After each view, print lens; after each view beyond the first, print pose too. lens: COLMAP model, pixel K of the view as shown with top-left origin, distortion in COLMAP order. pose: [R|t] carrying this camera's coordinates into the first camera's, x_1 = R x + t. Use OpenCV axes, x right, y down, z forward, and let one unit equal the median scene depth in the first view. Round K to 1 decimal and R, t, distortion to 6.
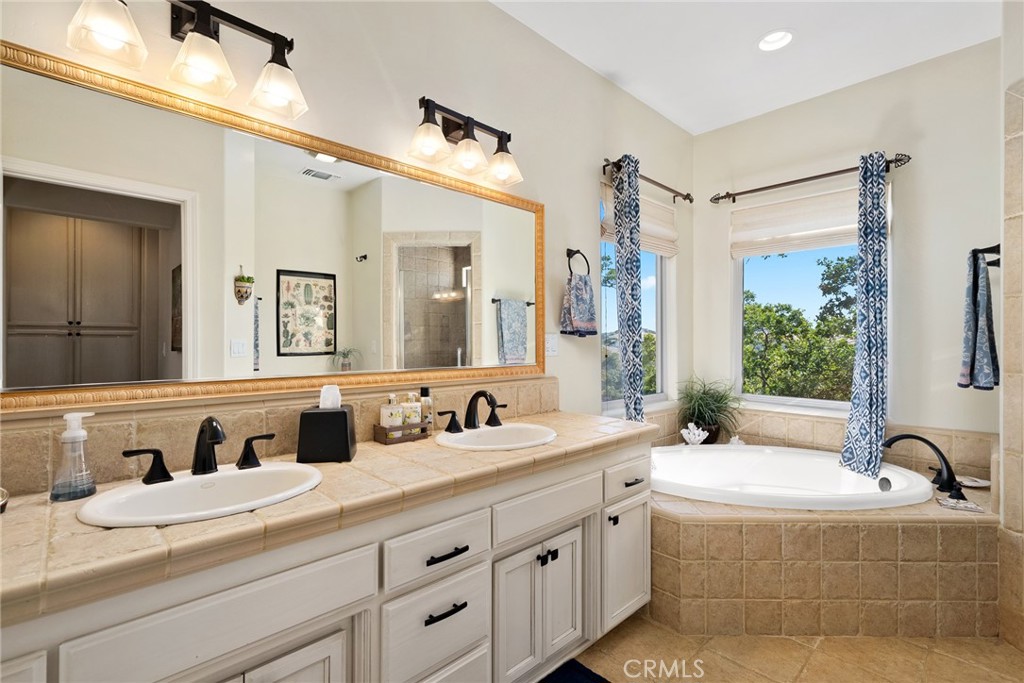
lens RADIAL K [[468.3, 0, 503.9], [0, 468.3, 339.7], [0, 0, 1]] dist [-0.026601, 0.007242]
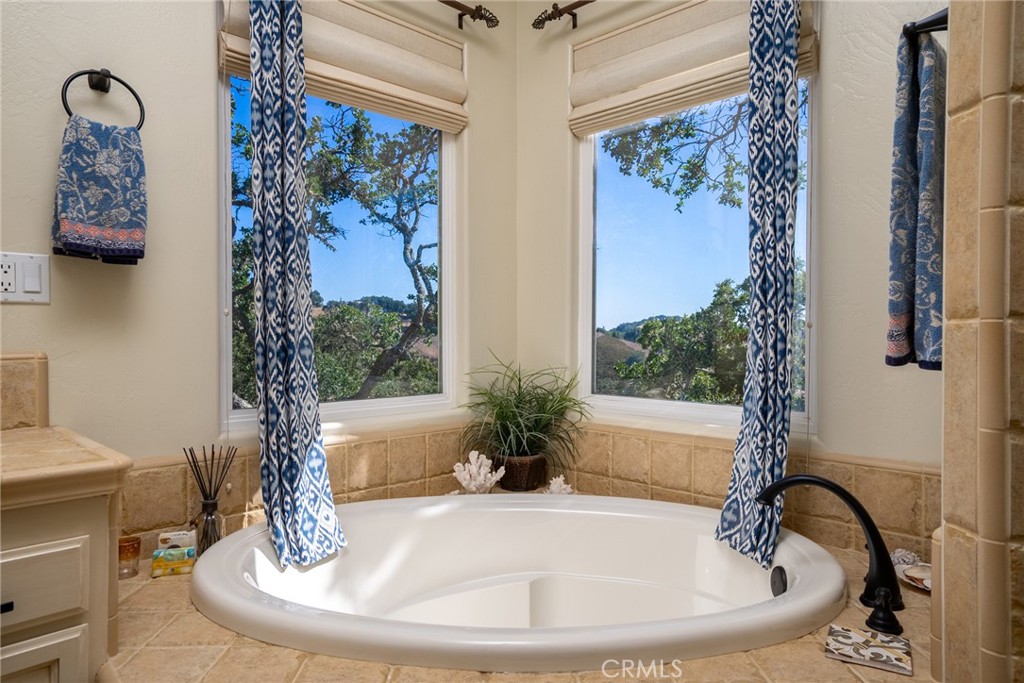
lens RADIAL K [[660.9, 0, 515.2], [0, 660.9, 341.1], [0, 0, 1]] dist [-0.009774, 0.002036]
pose [[0.999158, -0.004026, 0.040832, 0.511871], [0.003479, 0.999903, 0.013451, 0.058985], [-0.040883, -0.013298, 0.999075, 0.334998]]
